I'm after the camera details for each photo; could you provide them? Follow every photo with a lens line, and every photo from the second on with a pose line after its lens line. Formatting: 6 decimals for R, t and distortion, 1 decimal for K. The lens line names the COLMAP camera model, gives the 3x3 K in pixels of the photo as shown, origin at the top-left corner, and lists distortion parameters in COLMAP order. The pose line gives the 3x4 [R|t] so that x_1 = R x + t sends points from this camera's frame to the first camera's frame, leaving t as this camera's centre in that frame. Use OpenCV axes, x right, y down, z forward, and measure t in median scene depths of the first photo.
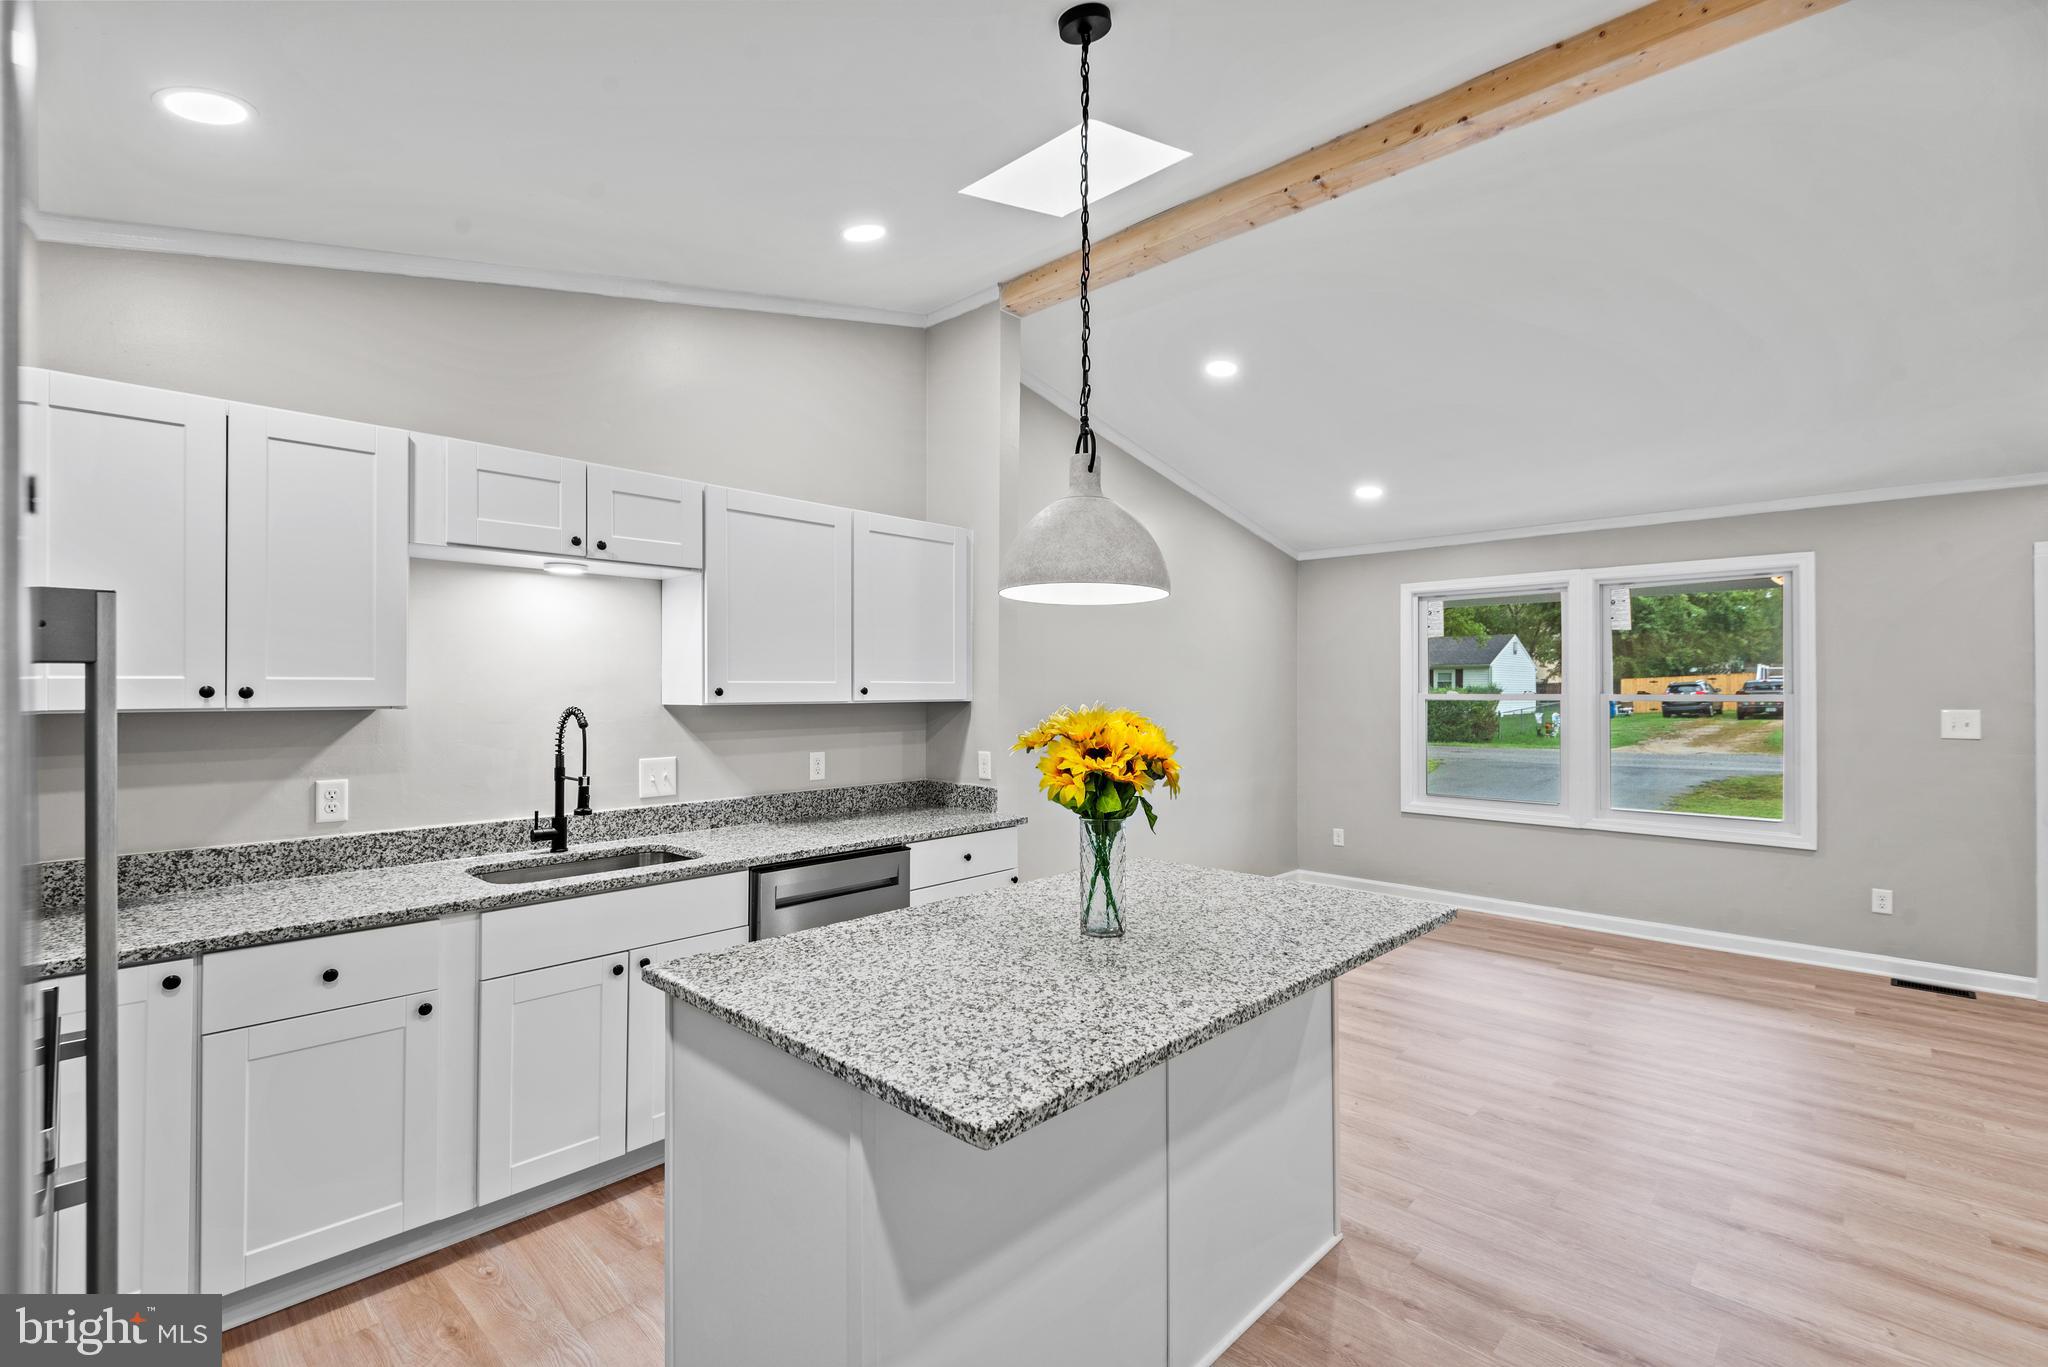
lens RADIAL K [[917.1, 0, 1015.5], [0, 917.1, 690.0], [0, 0, 1]] dist [0.004913, -0.001825]
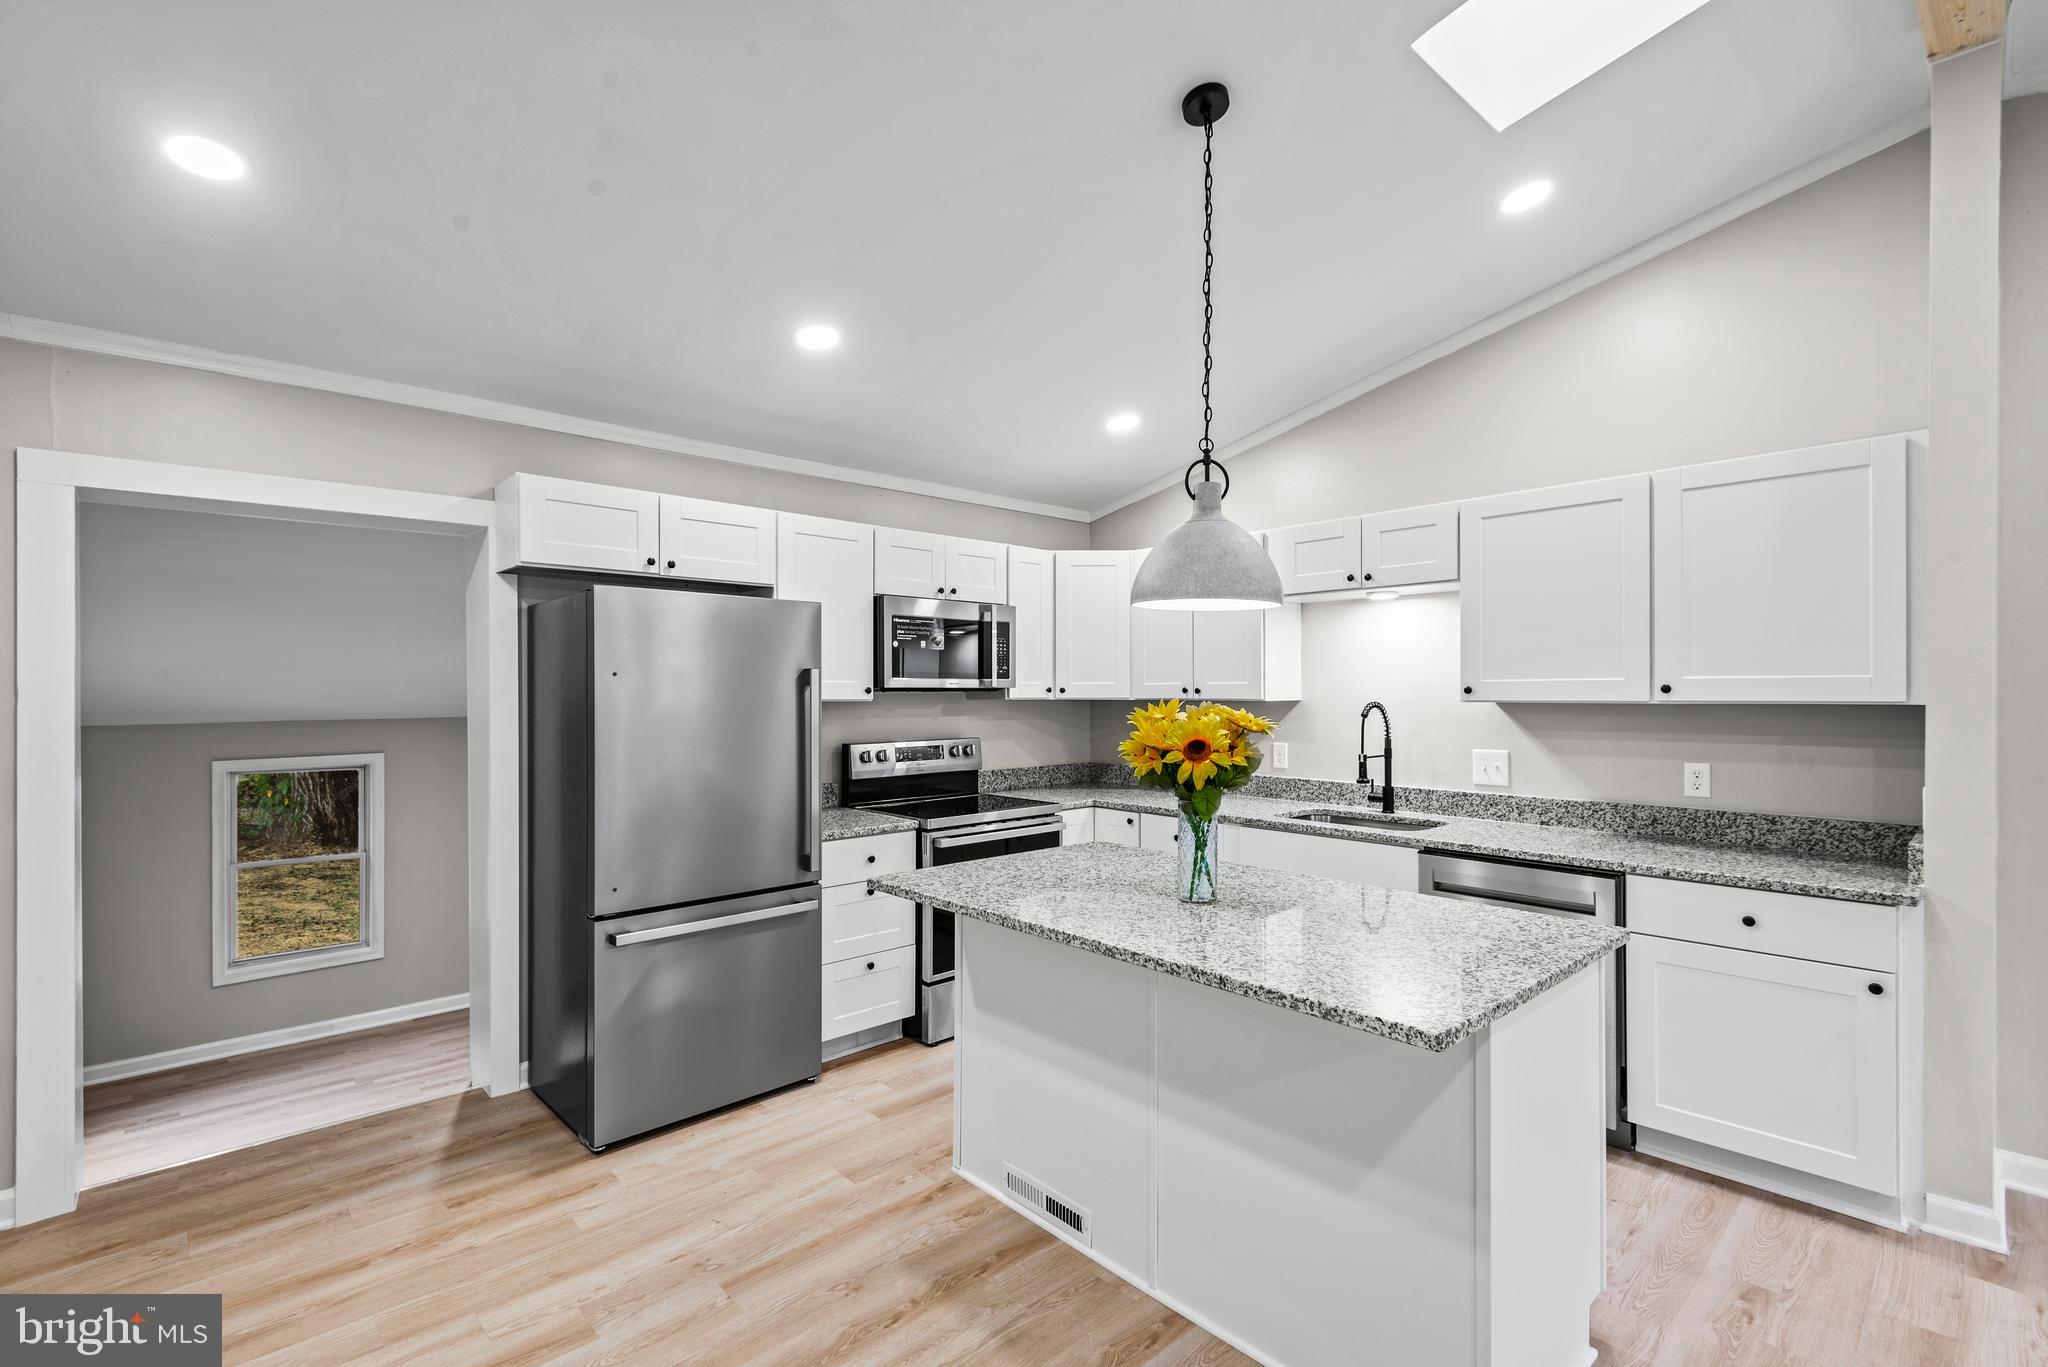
lens RADIAL K [[917.1, 0, 1014.2], [0, 917.1, 690.8], [0, 0, 1]] dist [0.004913, -0.001825]
pose [[-0.080555, 0.000729, -0.996750, 0.758922], [0.002395, 0.999997, 0.000538, 0.000875], [0.996747, -0.002344, -0.080557, 0.521330]]
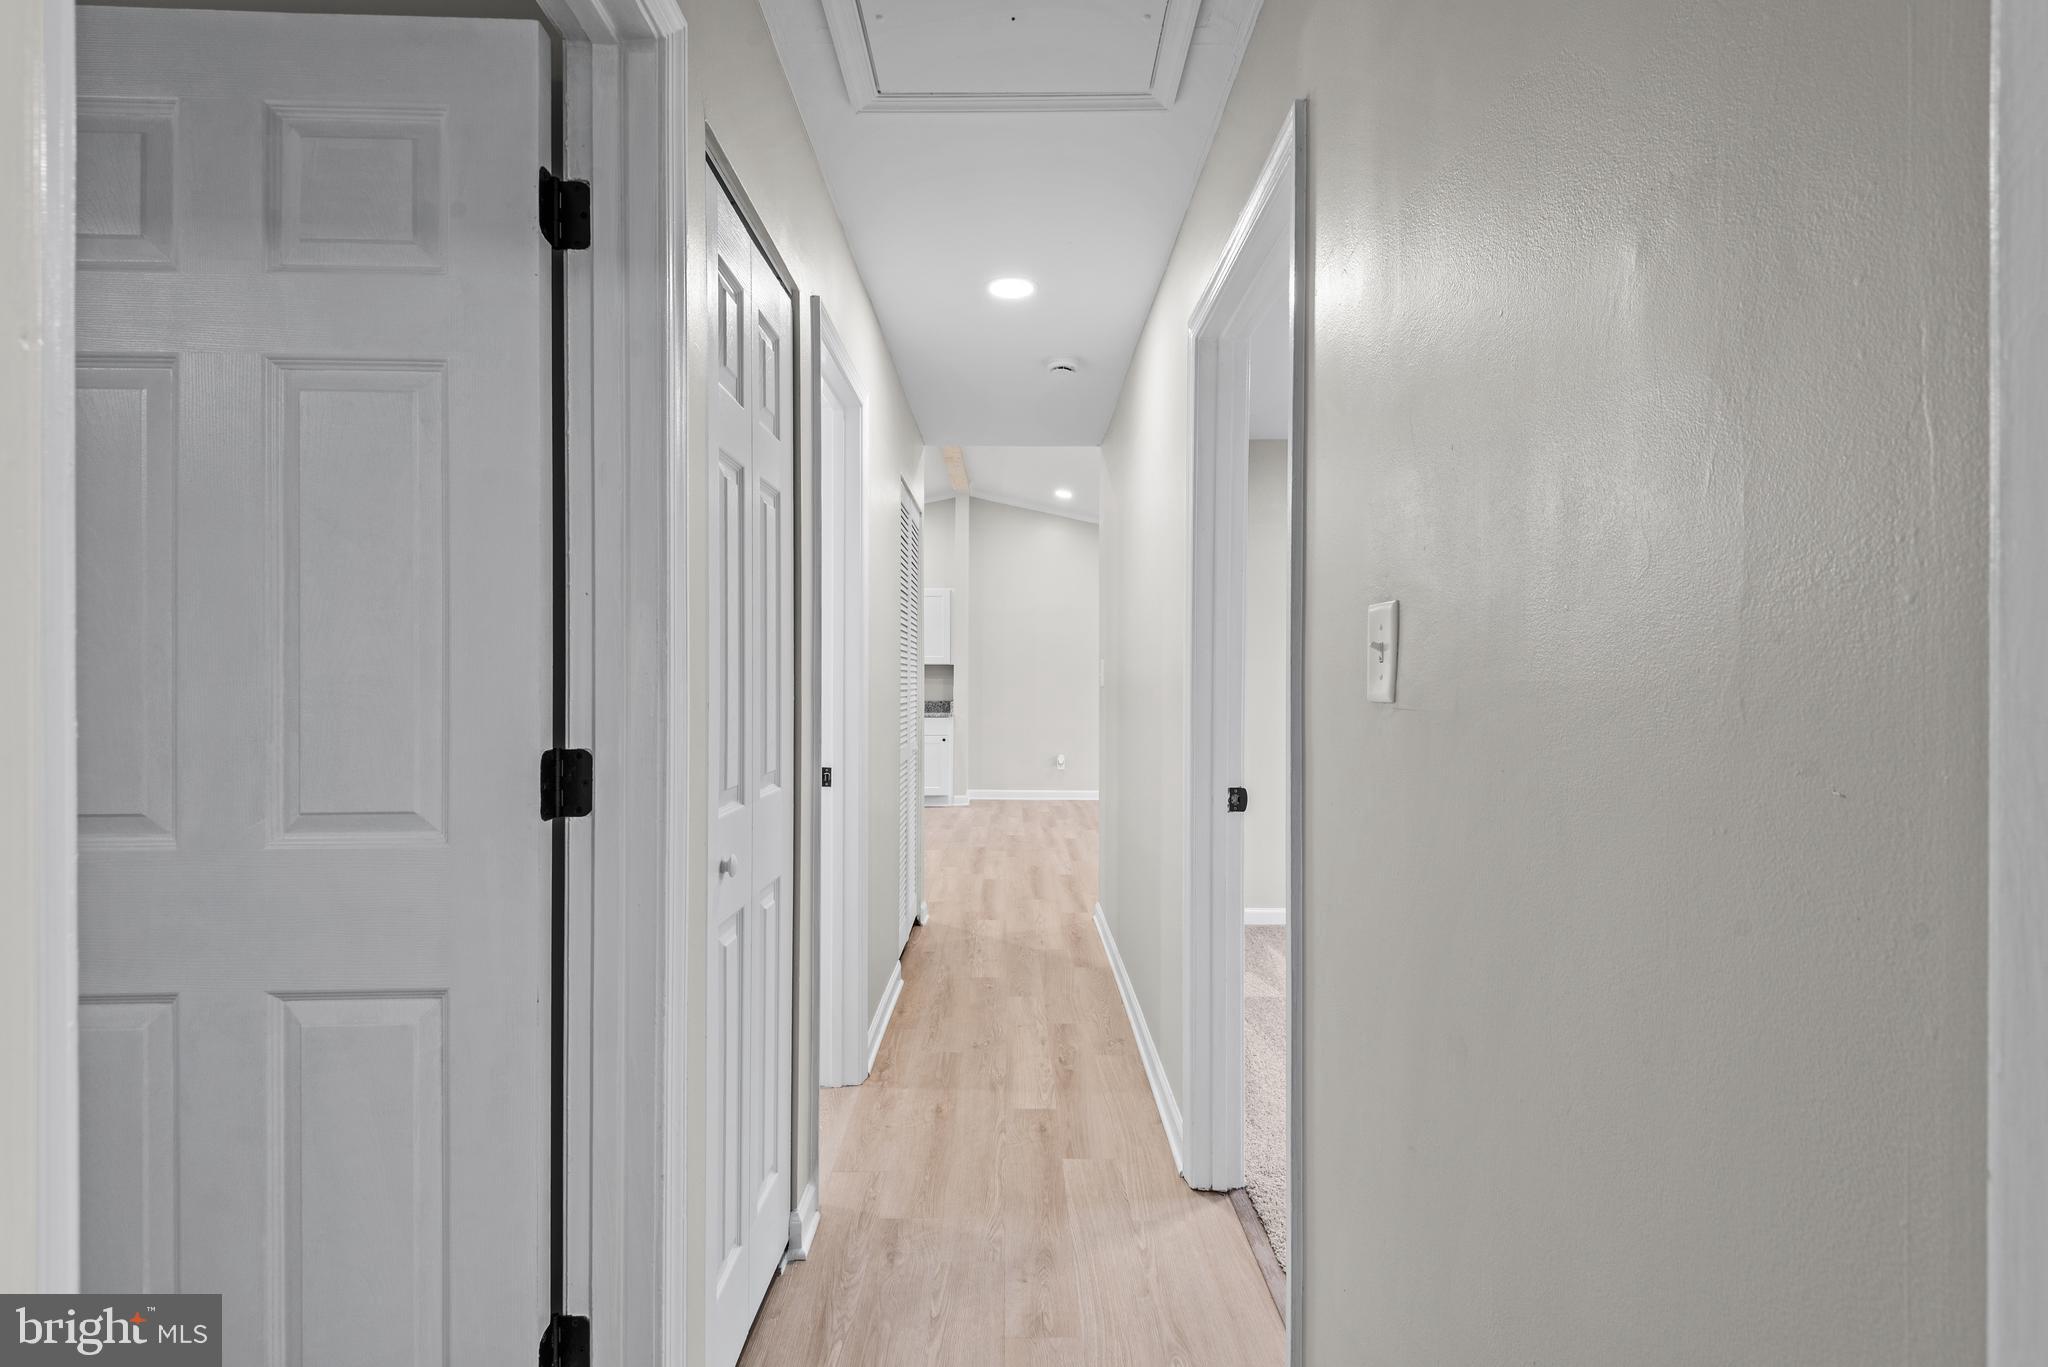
lens RADIAL K [[917.1, 0, 1020.5], [0, 917.1, 686.4], [0, 0, 1]] dist [0.004913, -0.001825]
pose [[0.688195, 0.001158, -0.725524, 1.899653], [0.000011, 0.999999, 0.001606, 0.061170], [0.725525, -0.001113, 0.688195, -0.397478]]
